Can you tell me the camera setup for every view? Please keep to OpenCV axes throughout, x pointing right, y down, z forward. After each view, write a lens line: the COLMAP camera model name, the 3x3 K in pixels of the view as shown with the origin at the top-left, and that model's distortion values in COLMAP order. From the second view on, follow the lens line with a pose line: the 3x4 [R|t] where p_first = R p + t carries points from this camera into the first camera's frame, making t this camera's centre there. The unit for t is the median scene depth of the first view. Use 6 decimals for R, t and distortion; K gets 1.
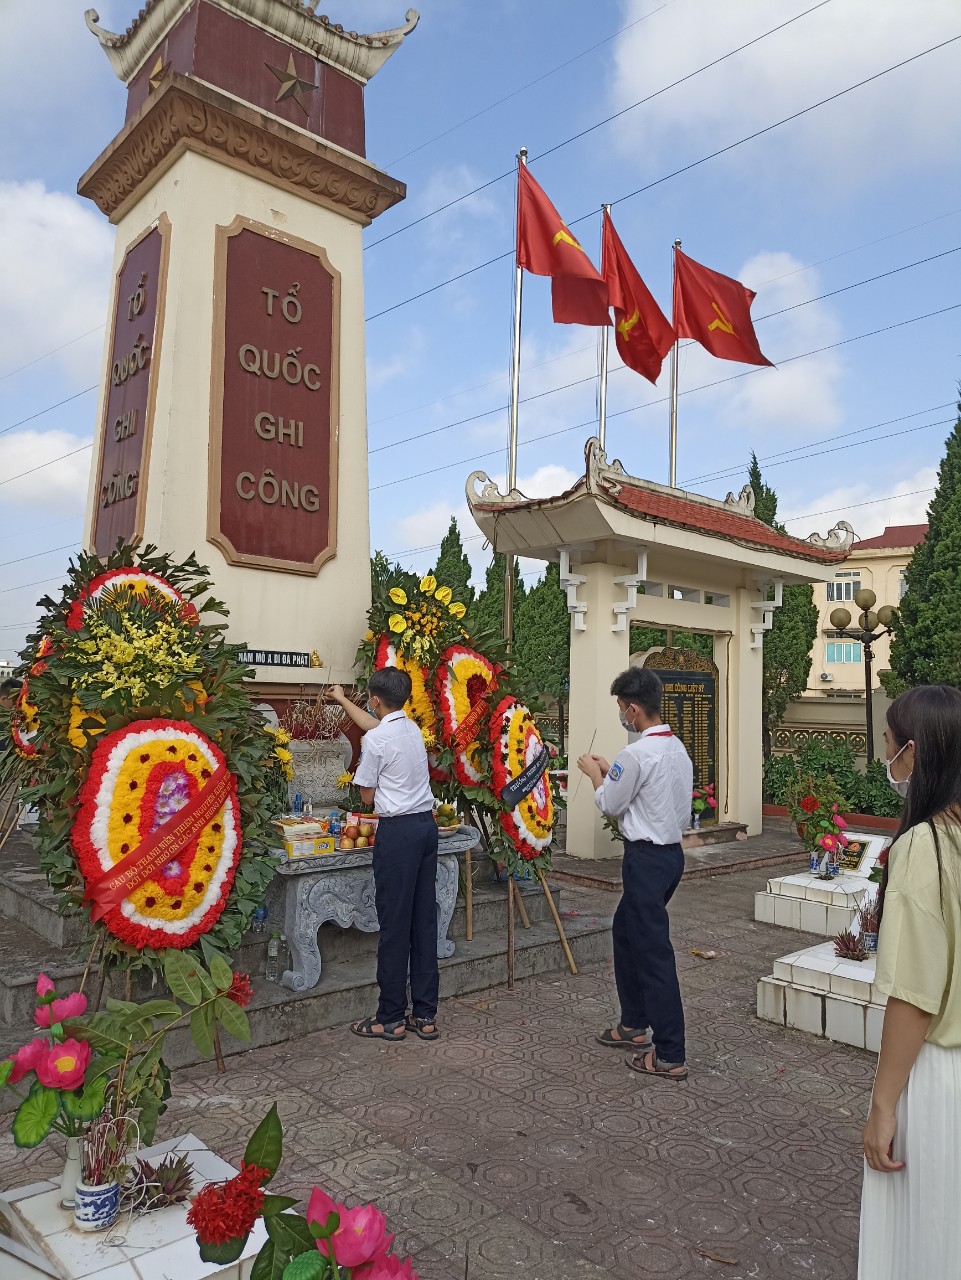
lens RADIAL K [[947.8, 0, 480.5], [0, 947.8, 640.0], [0, 0, 1]] dist [0.034163, -0.026245]
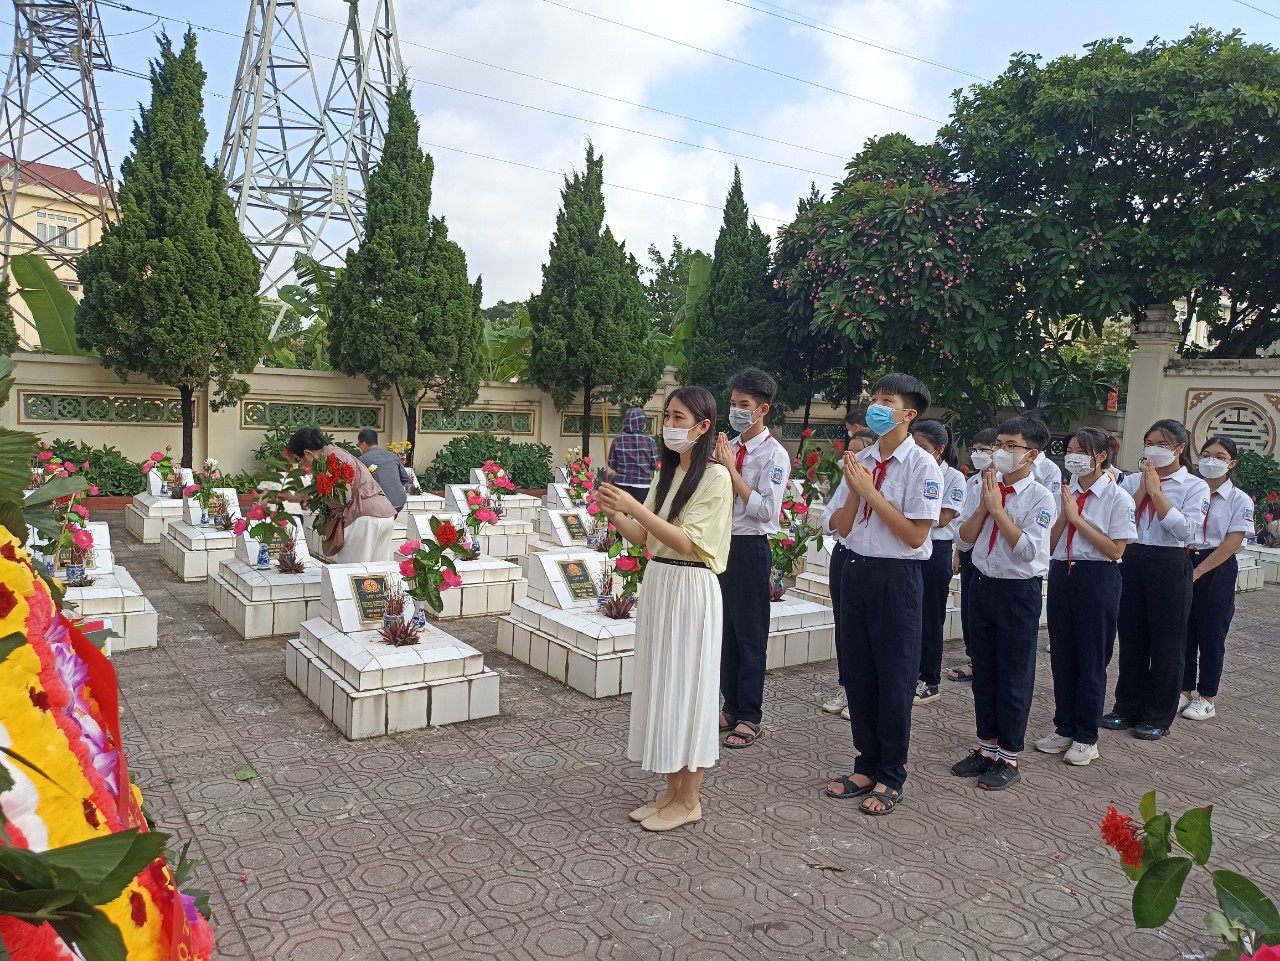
lens RADIAL K [[947.8, 0, 640.0], [0, 947.8, 480.5], [0, 0, 1]] dist [0.034163, -0.026245]
pose [[0.131306, -0.101876, 0.986093, -0.426738], [-0.110097, 0.987054, 0.116635, 0.026741], [-0.985209, -0.123881, 0.118389, 0.562243]]
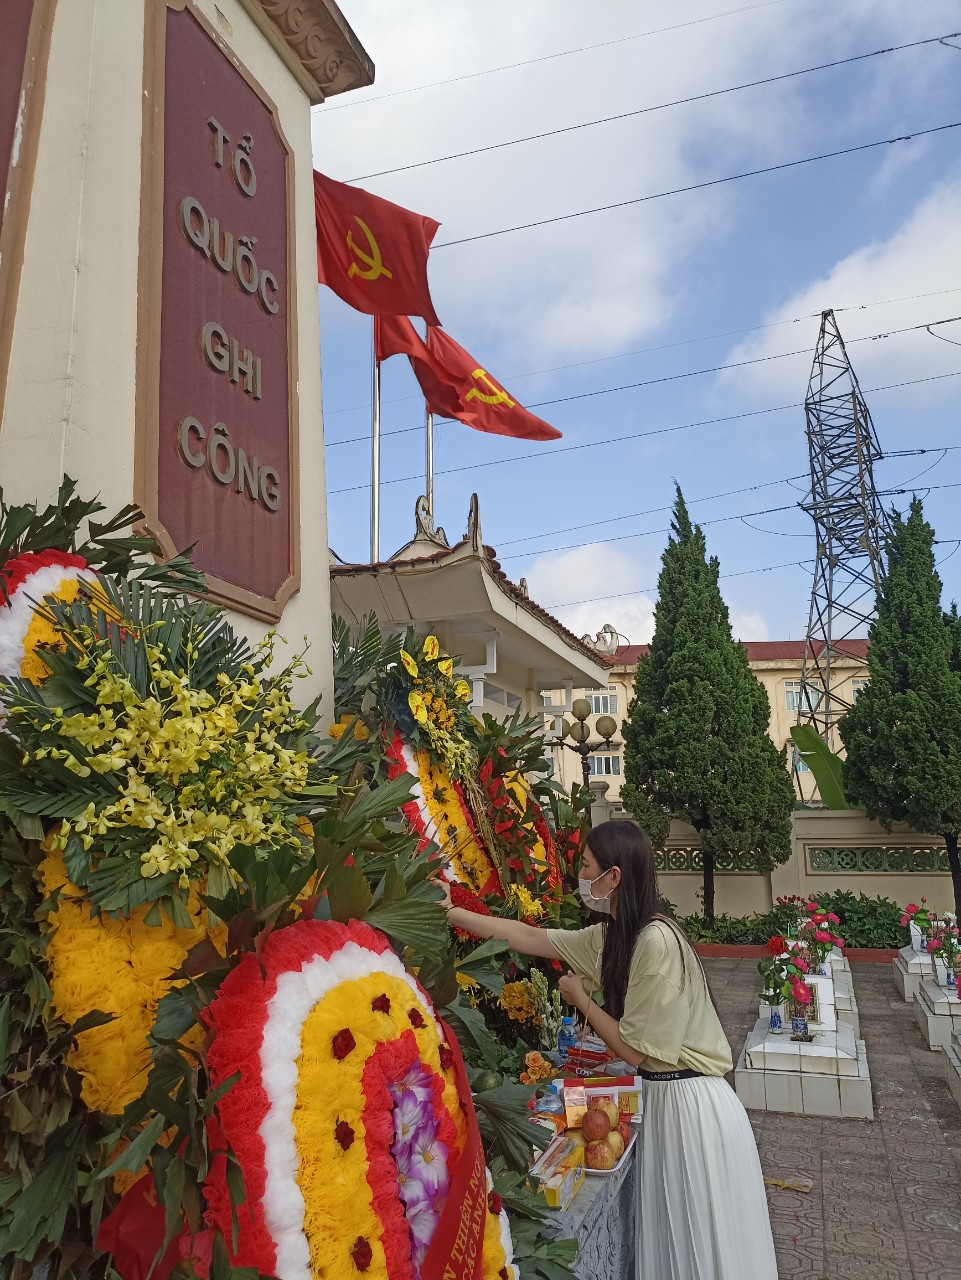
lens RADIAL K [[947.8, 0, 480.5], [0, 947.8, 640.0], [0, 0, 1]] dist [0.034163, -0.026245]
pose [[0.880185, 0.054509, 0.471491, -0.343627], [0.004854, 0.992298, -0.123781, 0.013901], [-0.474607, 0.111239, 0.873141, 0.461745]]
